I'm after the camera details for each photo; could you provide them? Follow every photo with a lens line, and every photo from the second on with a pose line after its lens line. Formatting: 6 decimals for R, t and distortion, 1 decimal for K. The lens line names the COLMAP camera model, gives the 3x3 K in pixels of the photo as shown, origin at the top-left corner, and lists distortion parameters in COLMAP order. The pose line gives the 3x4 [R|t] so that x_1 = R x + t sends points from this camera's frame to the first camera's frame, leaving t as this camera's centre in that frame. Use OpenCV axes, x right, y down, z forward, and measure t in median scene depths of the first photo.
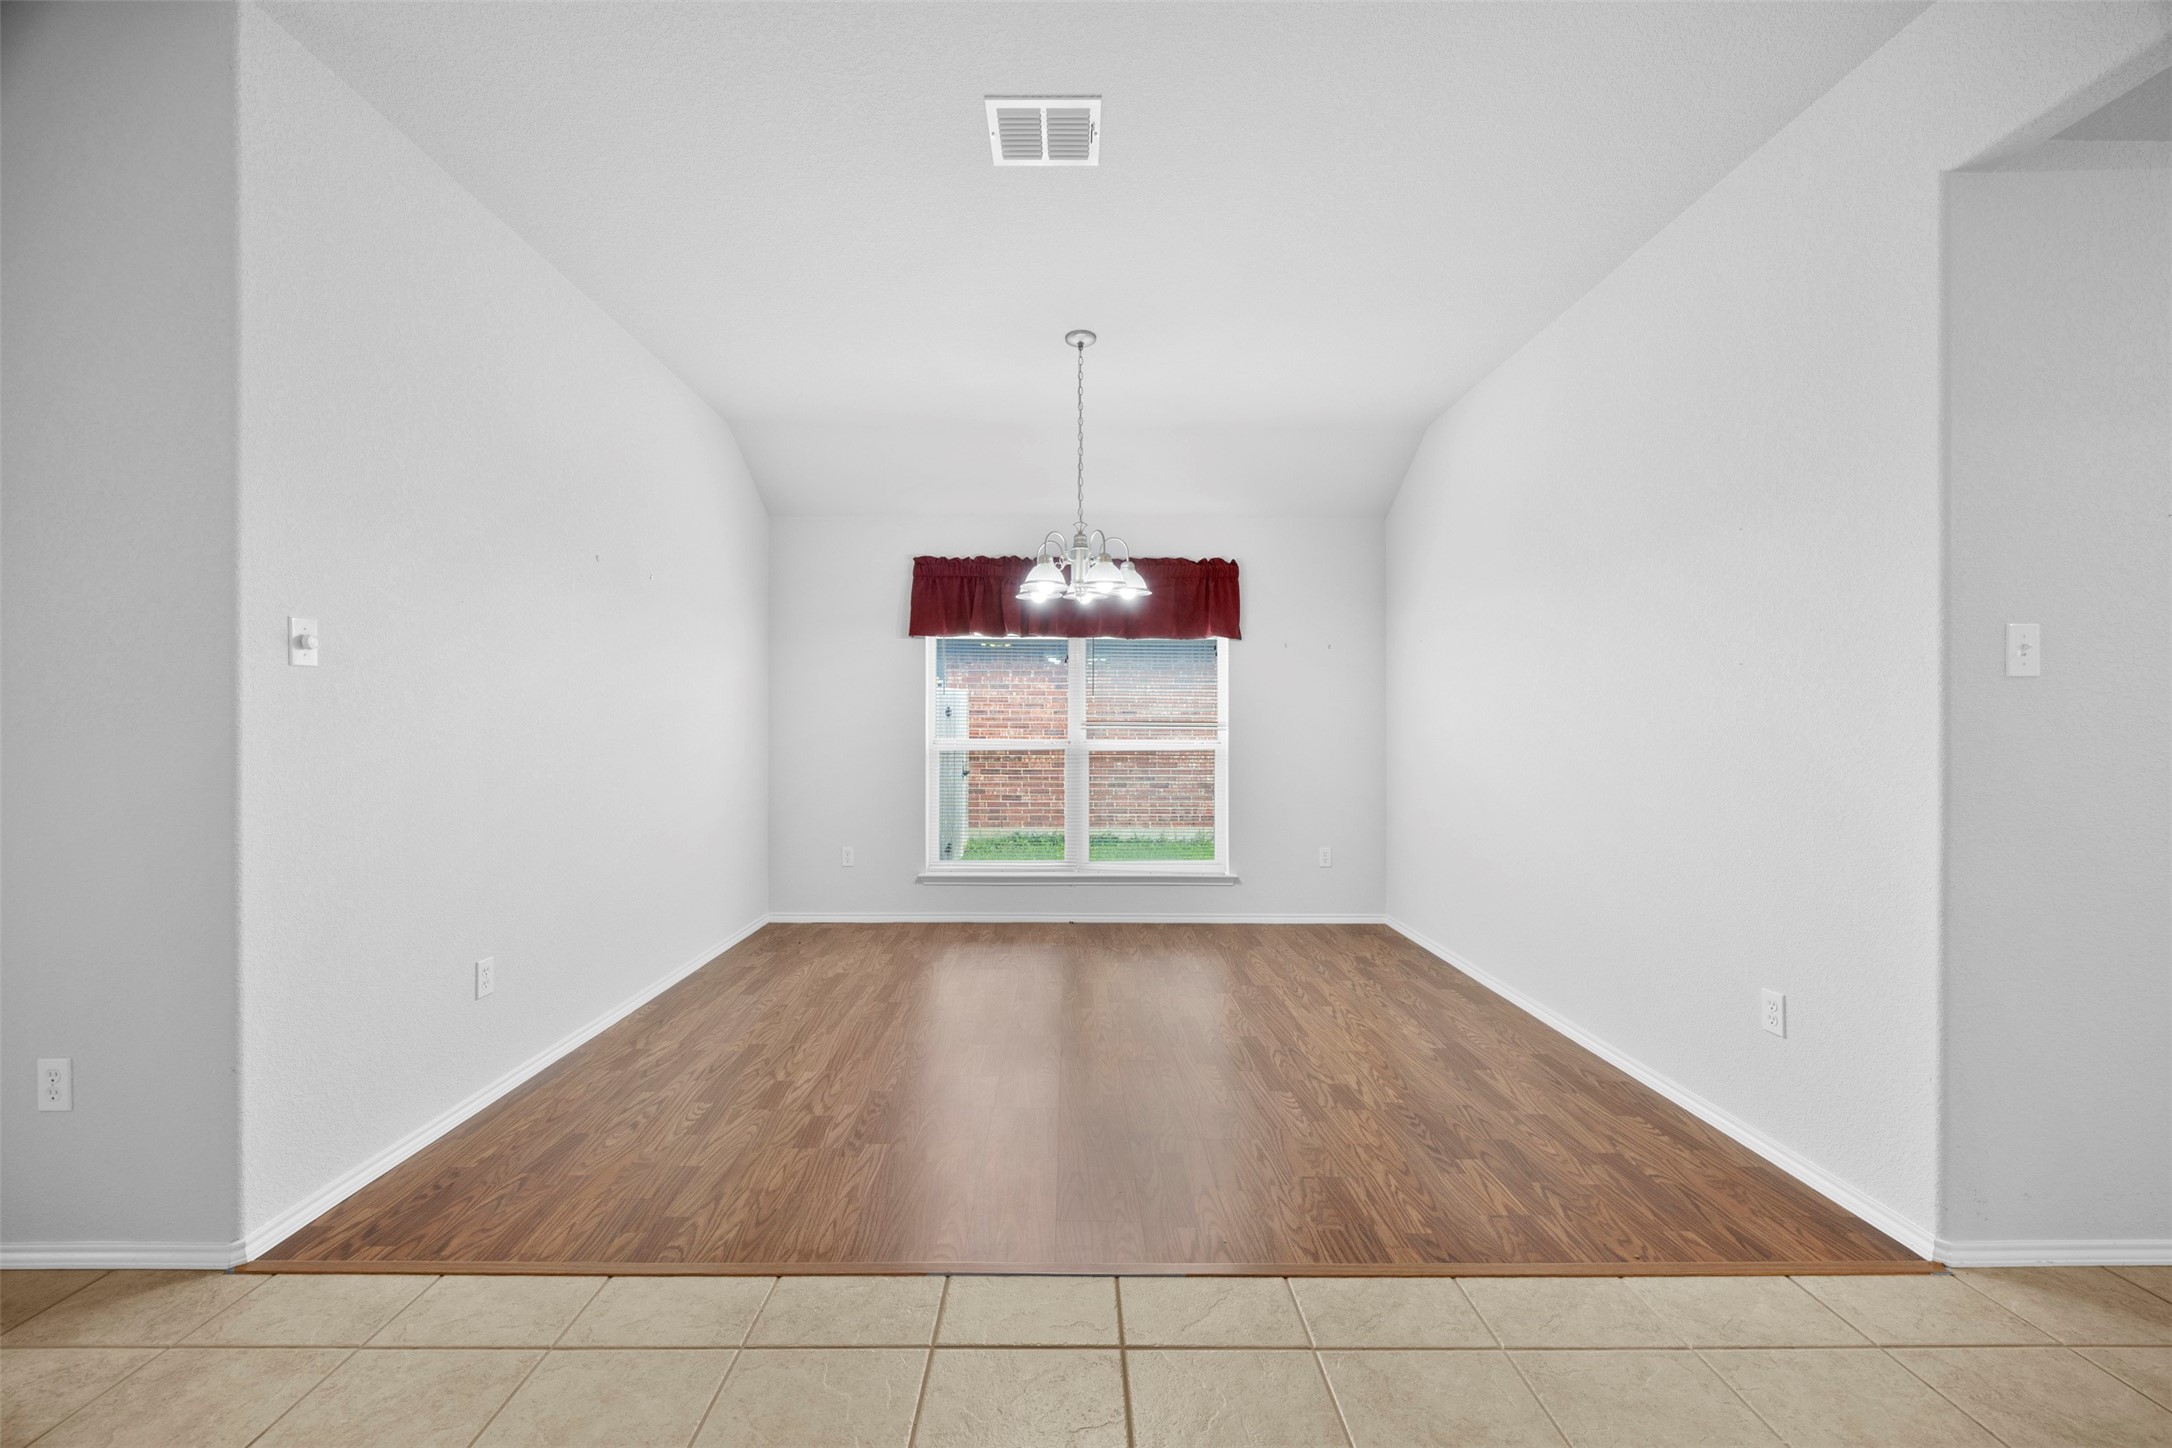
lens RADIAL K [[827.7, 0, 1070.4], [0, 827.7, 718.1], [0, 0, 1]] dist [-0.004306, 0.000066]
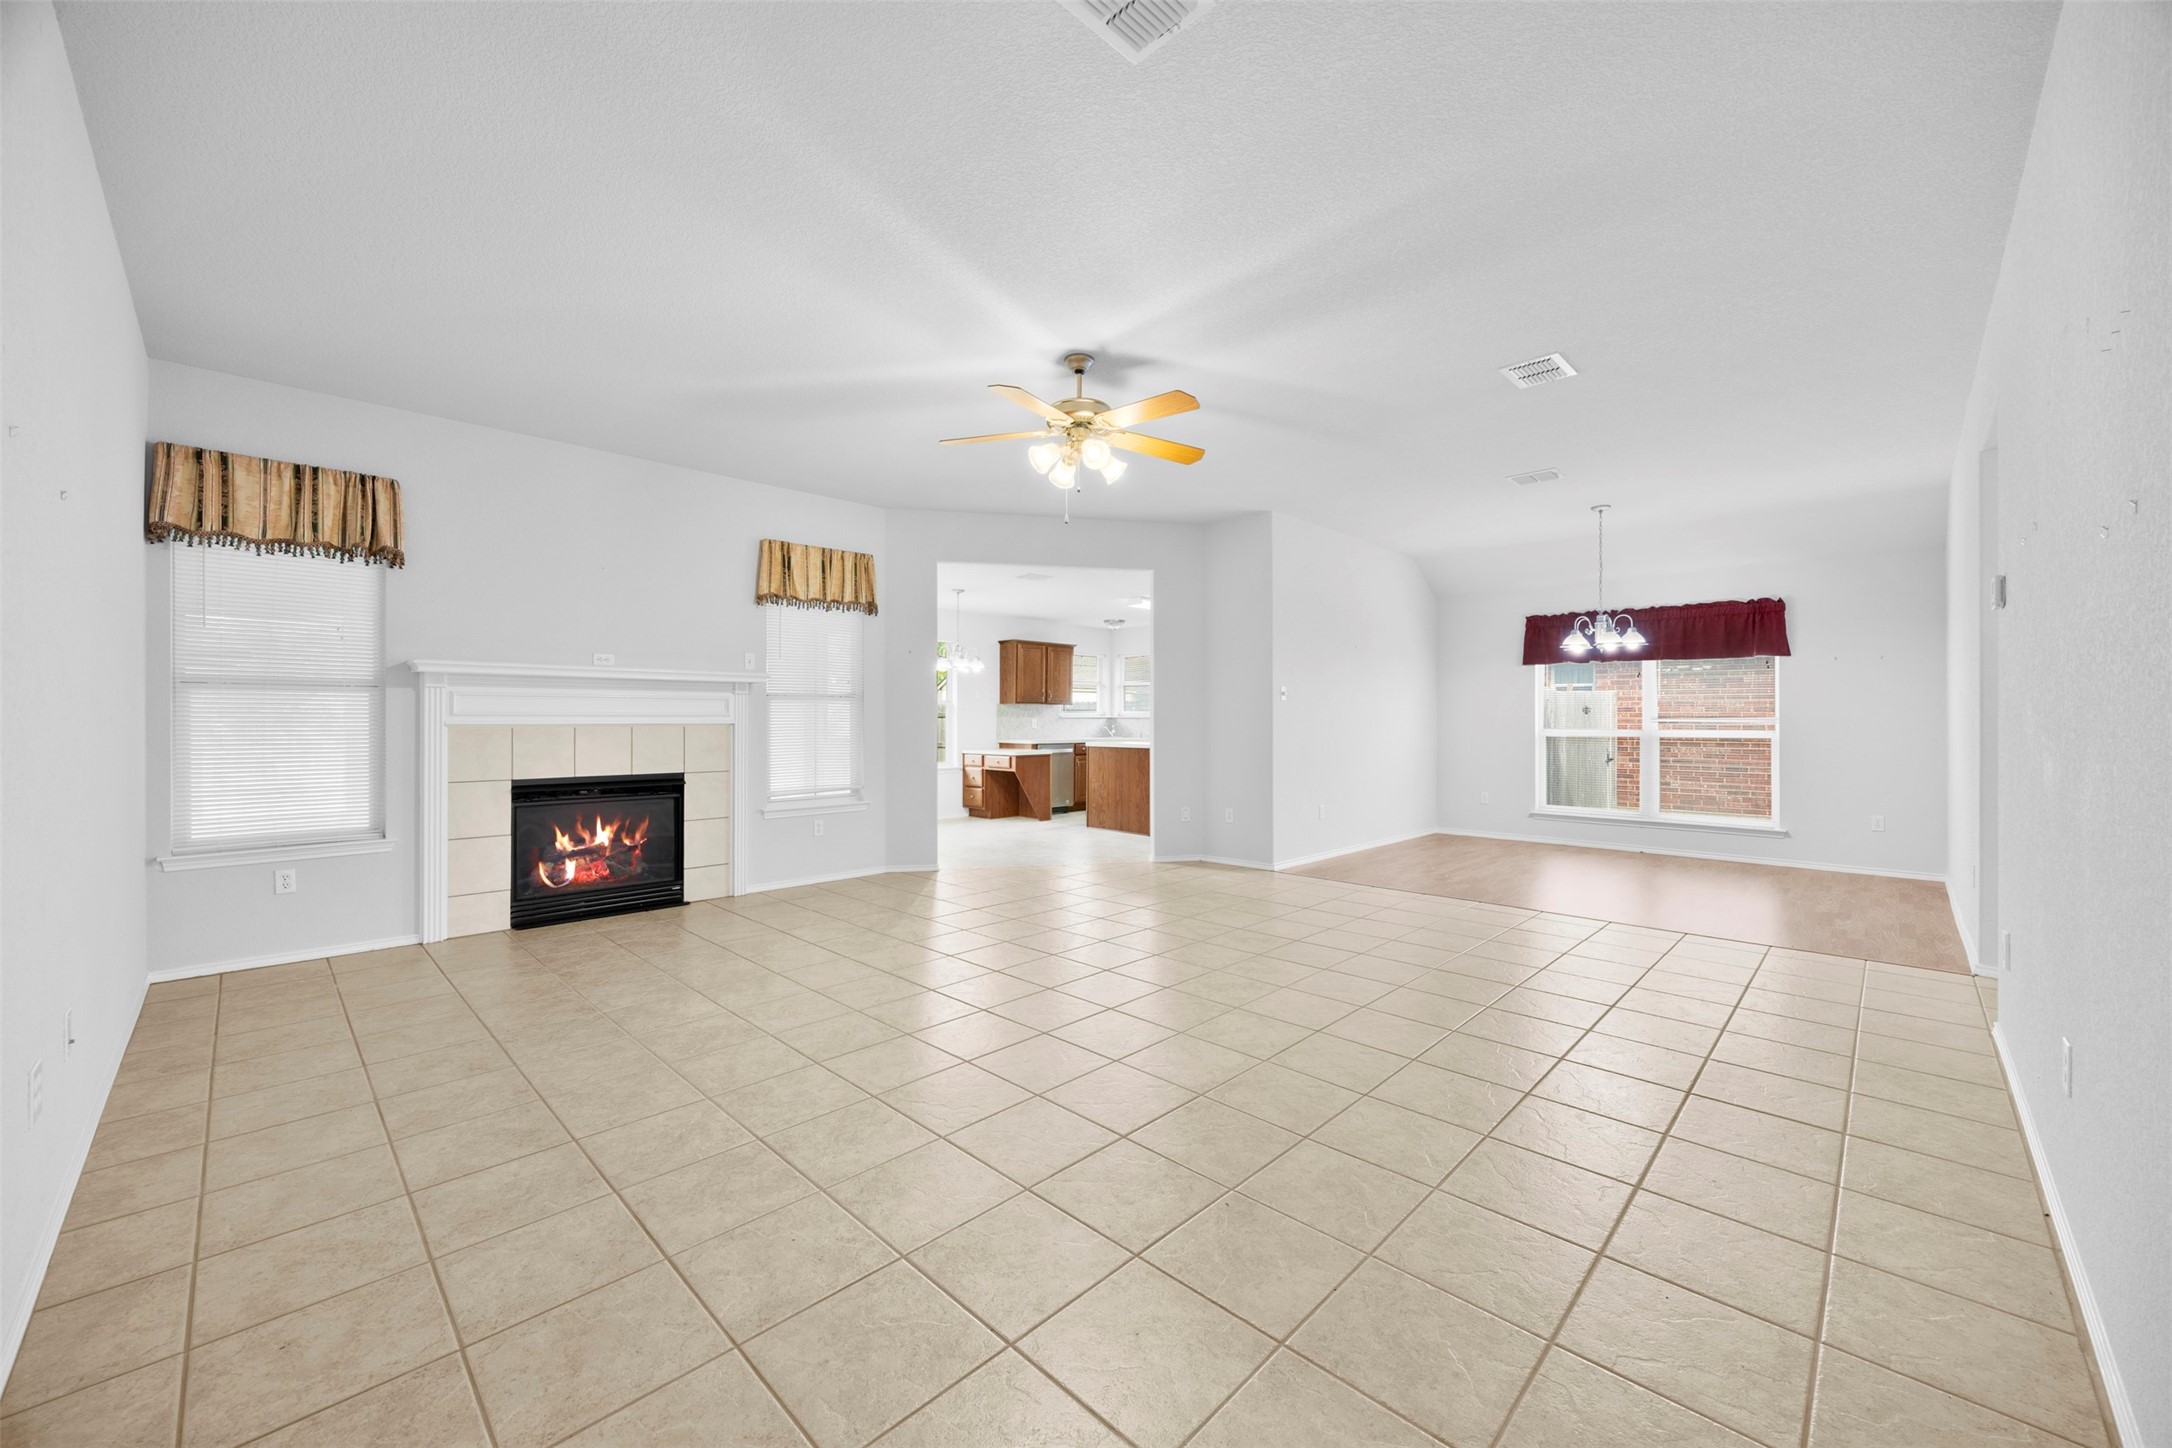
lens RADIAL K [[827.7, 0, 1084.9], [0, 827.7, 721.6], [0, 0, 1]] dist [-0.004306, 0.000066]
pose [[0.711321, -0.001400, -0.702866, 0.334273], [0.006742, 0.999966, 0.004831, -0.001555], [0.702835, -0.008175, 0.711306, -0.764475]]
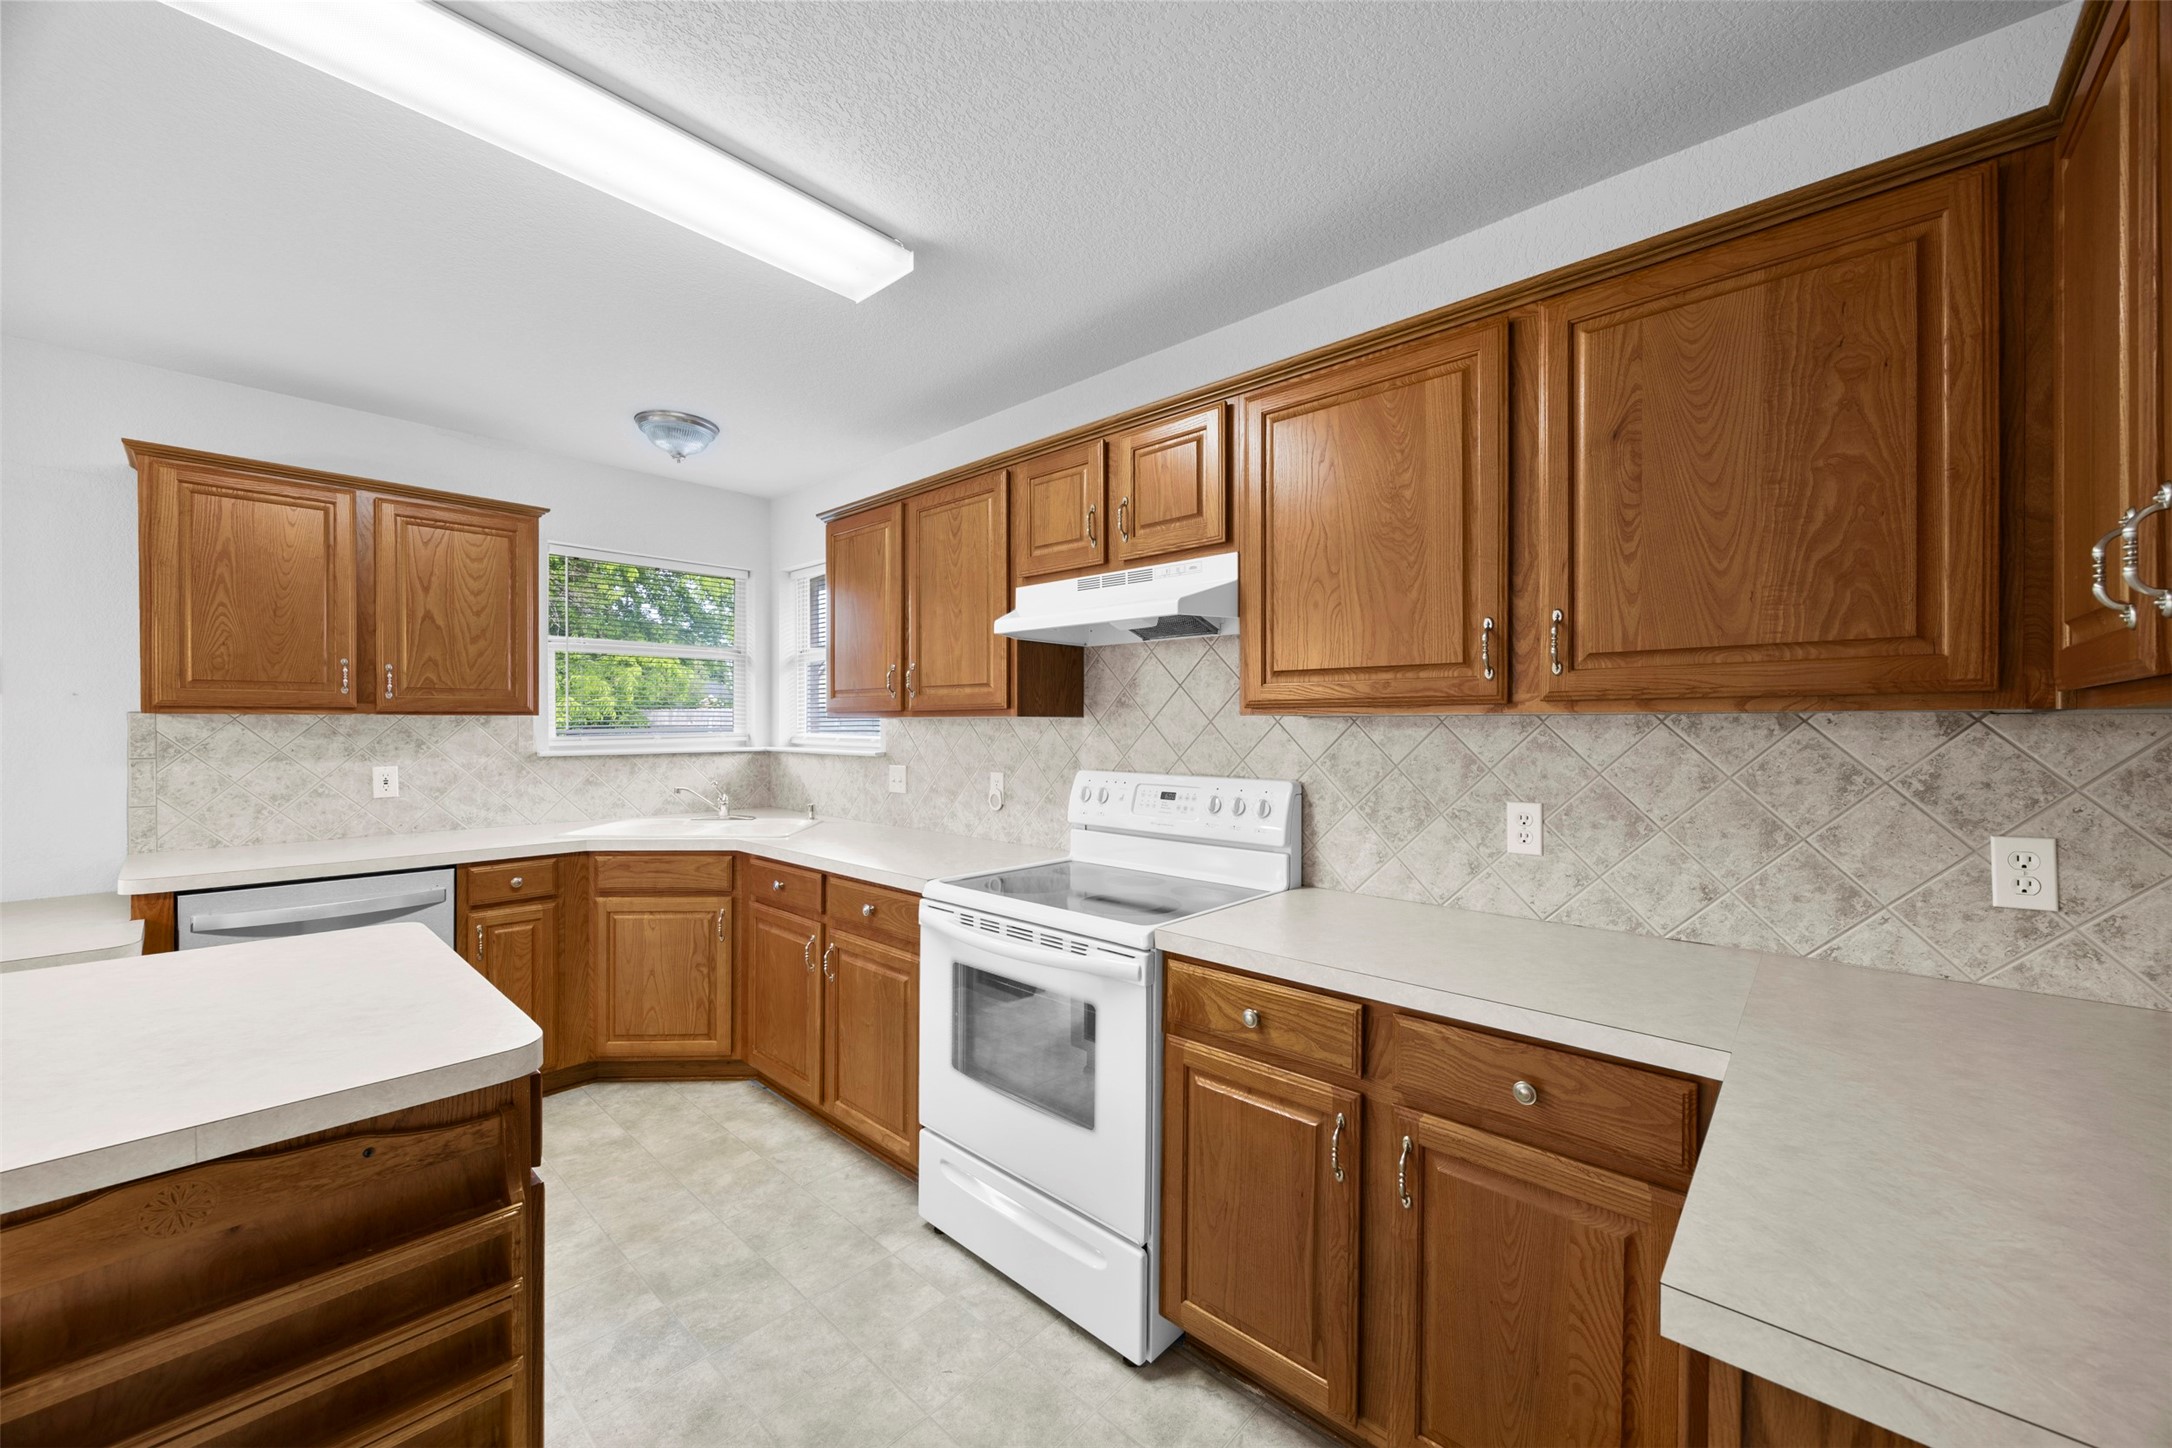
lens RADIAL K [[827.7, 0, 1082.6], [0, 827.7, 722.8], [0, 0, 1]] dist [-0.004306, 0.000066]
pose [[0.736109, -0.004513, -0.676848, -0.503771], [0.007464, 0.999971, 0.001450, -0.028457], [0.676822, -0.006120, 0.736121, 0.603960]]
